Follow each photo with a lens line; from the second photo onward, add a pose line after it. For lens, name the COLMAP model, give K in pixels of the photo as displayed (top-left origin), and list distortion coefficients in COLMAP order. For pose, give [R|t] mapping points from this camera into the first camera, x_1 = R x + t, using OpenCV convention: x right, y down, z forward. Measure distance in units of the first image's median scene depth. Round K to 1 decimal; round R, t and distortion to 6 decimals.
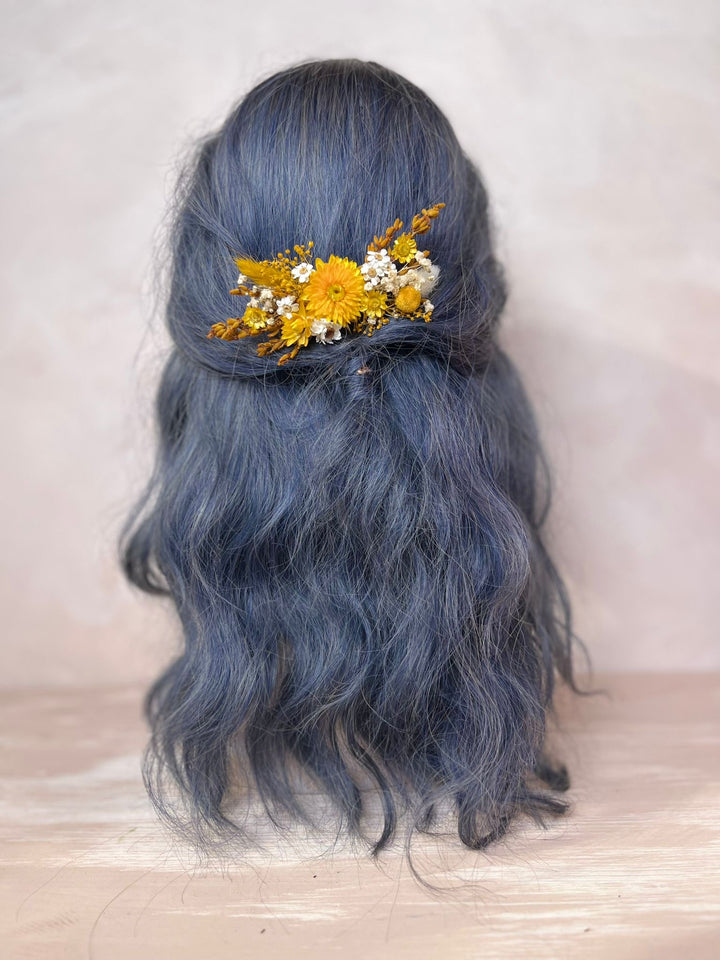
lens RADIAL K [[743.3, 0, 360.0], [0, 743.3, 480.0], [0, 0, 1]] dist [0.060297, -0.131017]
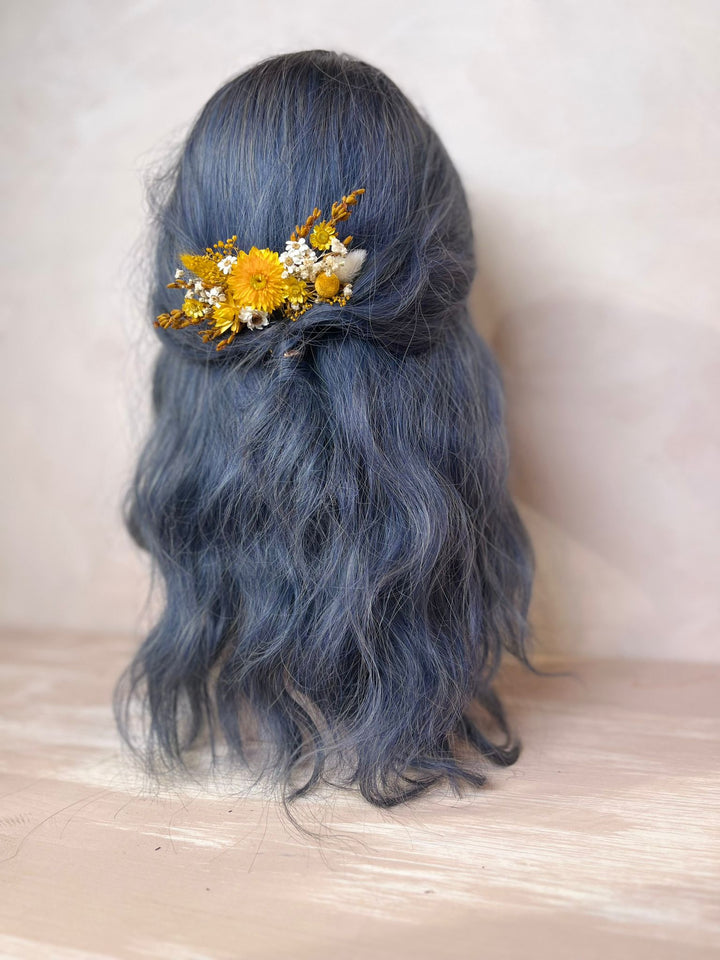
lens RADIAL K [[743.3, 0, 360.0], [0, 743.3, 480.0], [0, 0, 1]] dist [0.060297, -0.131017]
pose [[0.967761, 0.018109, -0.251220, 0.380786], [-0.008808, 0.999235, 0.038101, -0.007877], [0.251718, -0.034660, 0.967180, -0.013935]]
